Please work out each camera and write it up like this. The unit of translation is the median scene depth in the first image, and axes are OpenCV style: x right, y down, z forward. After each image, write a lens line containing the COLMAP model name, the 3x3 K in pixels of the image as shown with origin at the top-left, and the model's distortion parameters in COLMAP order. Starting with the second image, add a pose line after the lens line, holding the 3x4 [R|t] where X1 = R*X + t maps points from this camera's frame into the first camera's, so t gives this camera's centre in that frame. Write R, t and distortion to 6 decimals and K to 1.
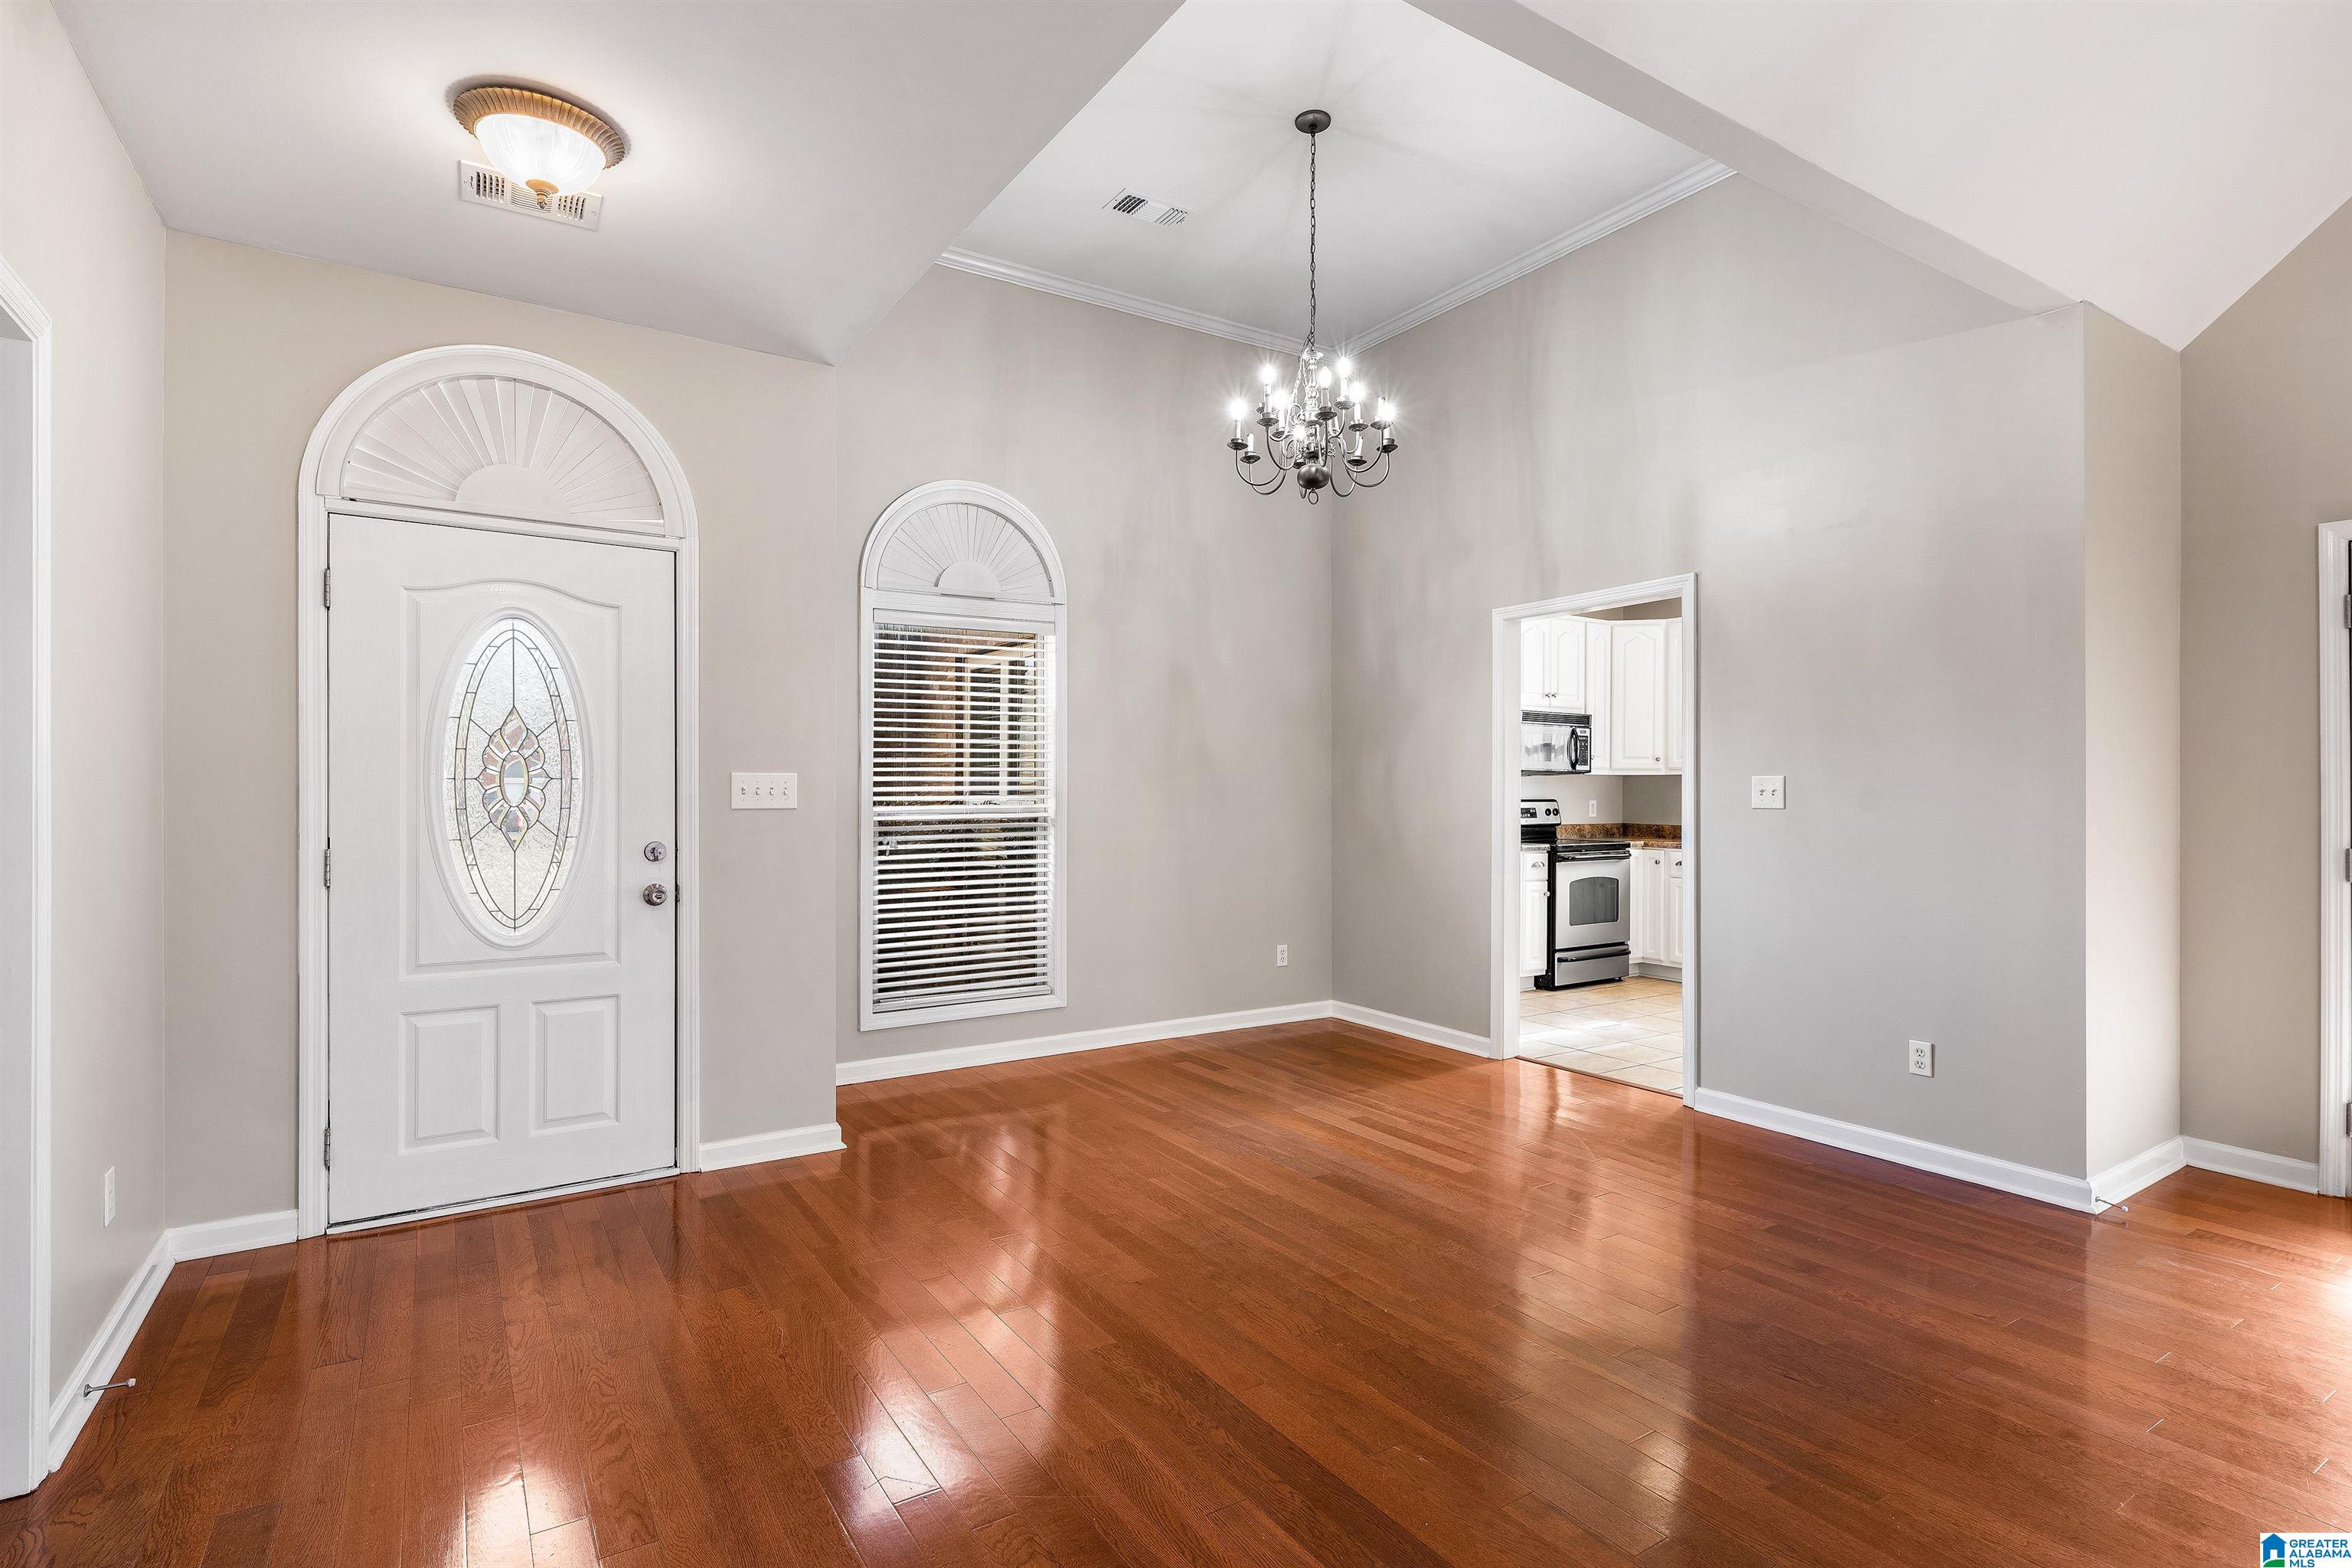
lens RADIAL K [[1149.6, 0, 1178.2], [0, 1149.6, 787.9], [0, 0, 1]] dist [0.006367, 0.000098]
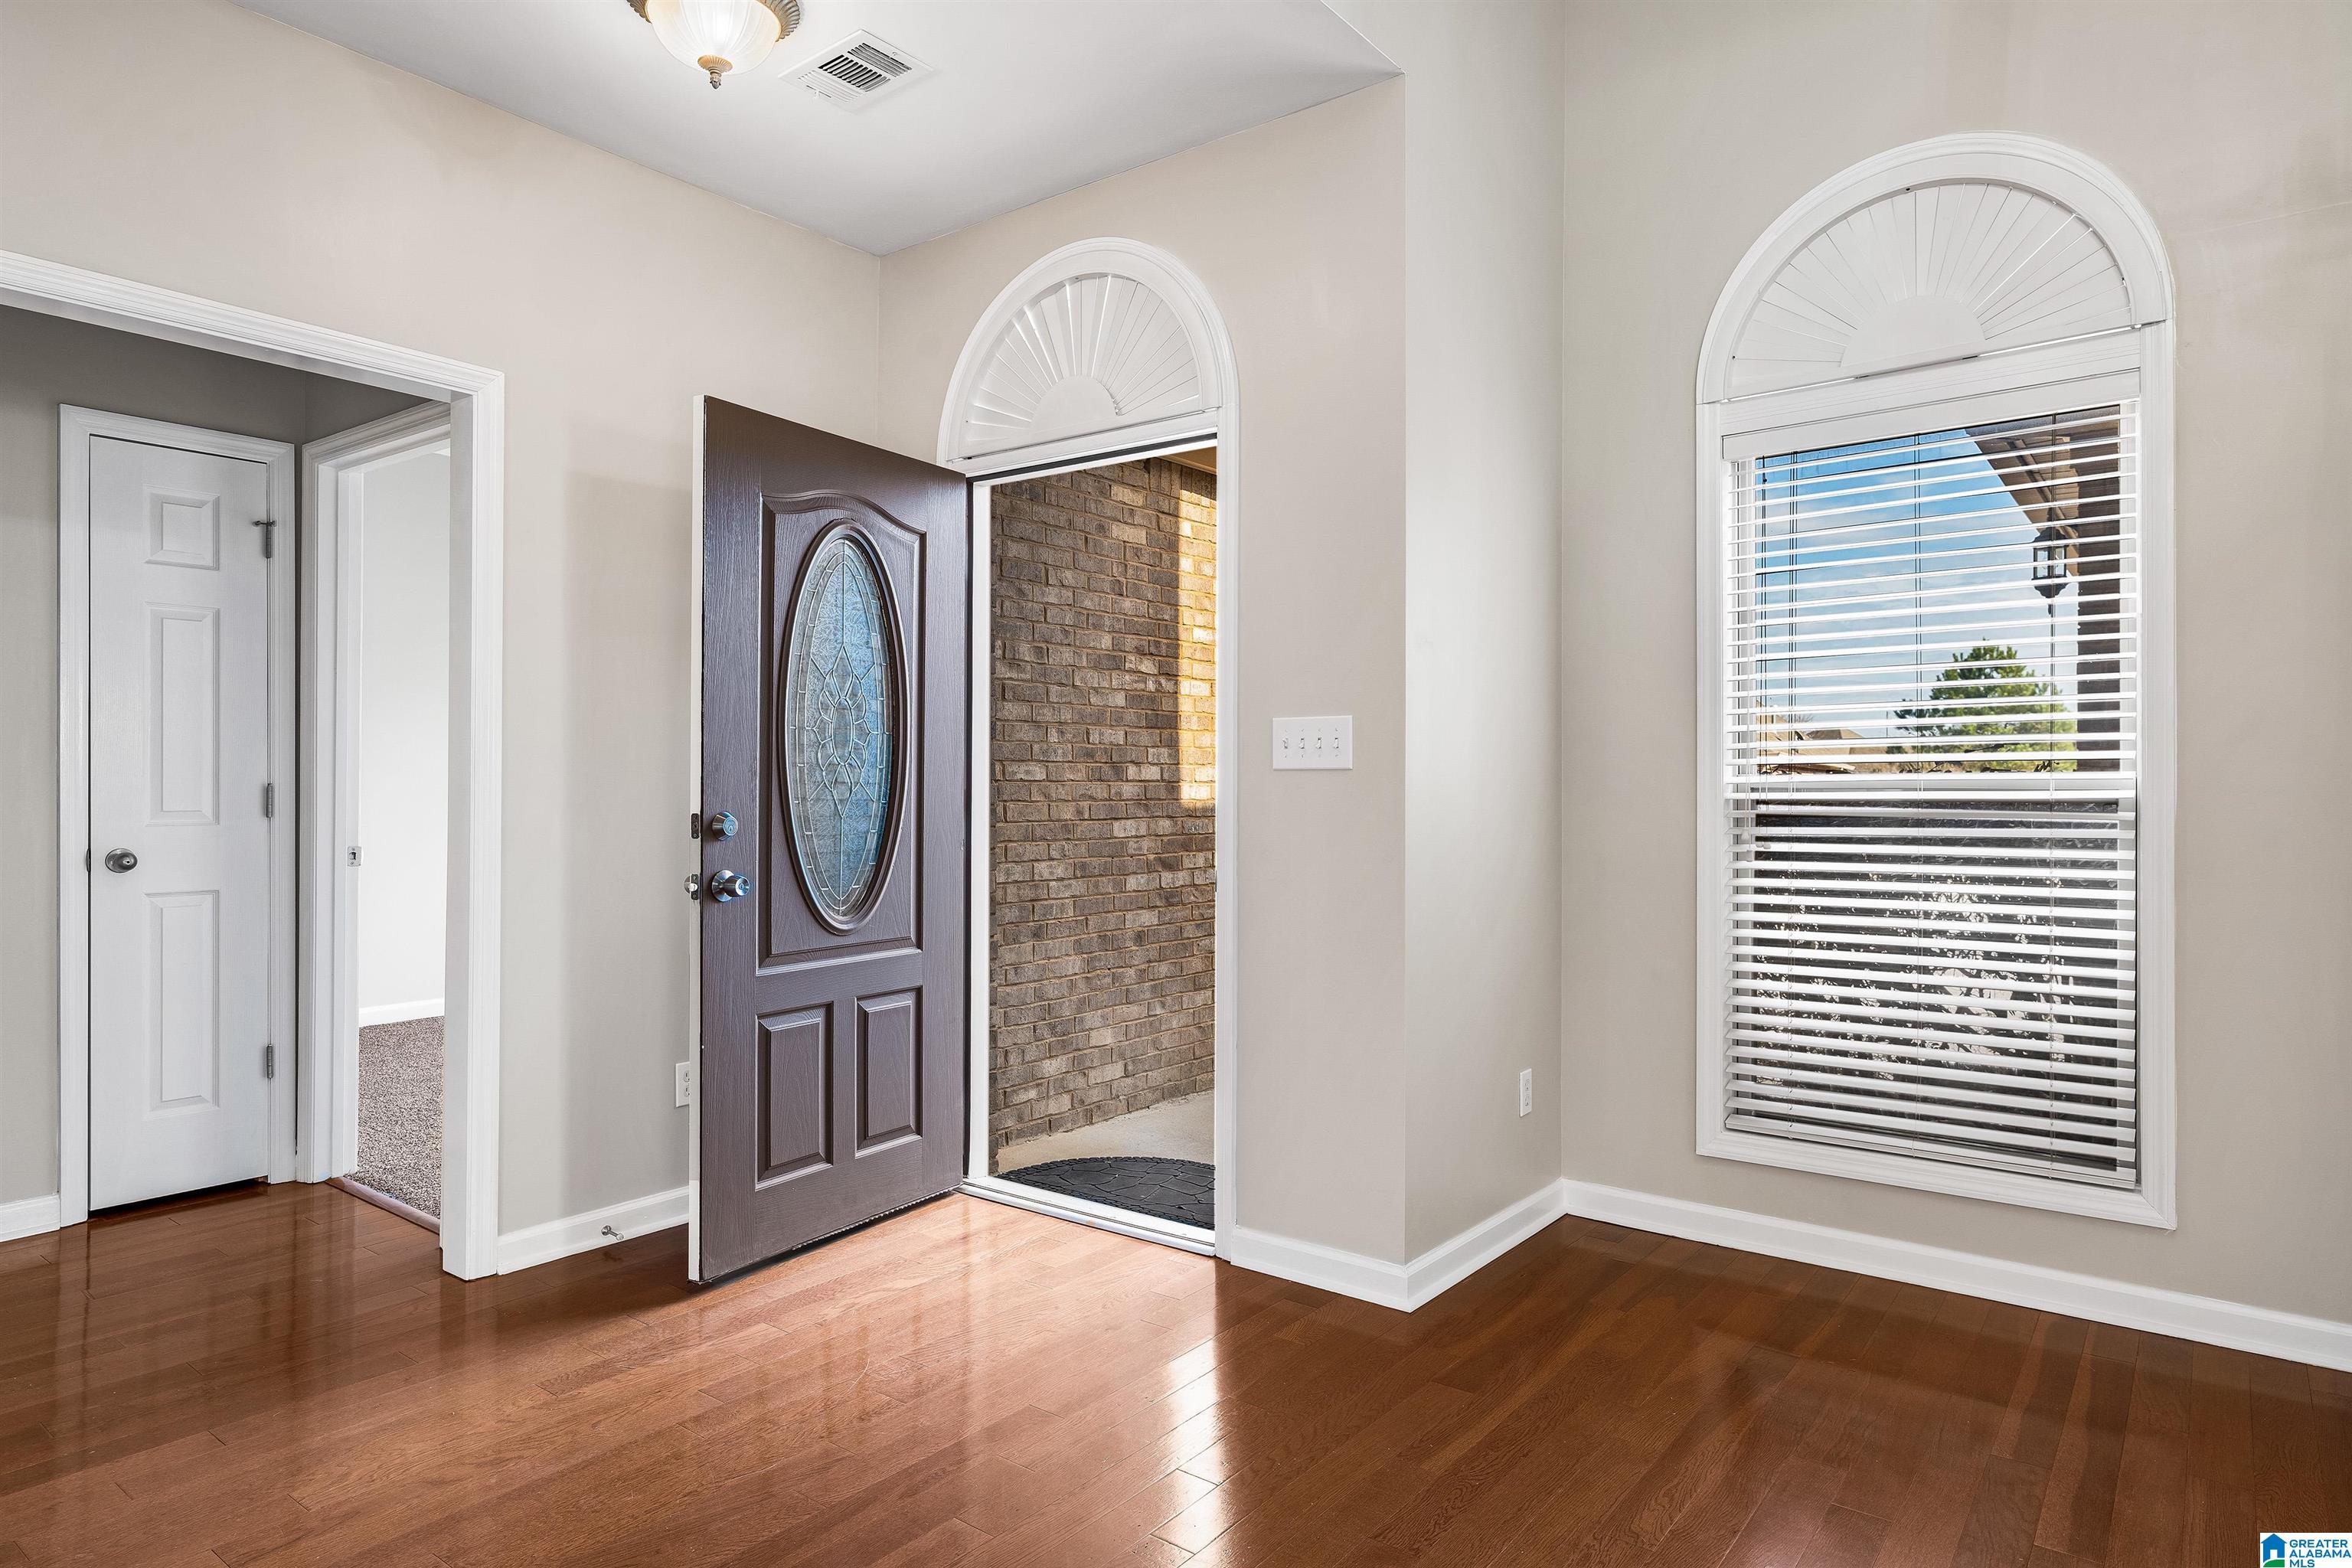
lens RADIAL K [[1345.5, 0, 1178.9], [0, 1345.5, 774.0], [0, 0, 1]] dist [-0.004904, -0.000656]
pose [[0.328837, 0.004309, -0.944377, 0.291605], [0.004021, 0.999974, 0.005963, 0.012007], [0.944378, -0.005758, 0.328811, 0.514988]]
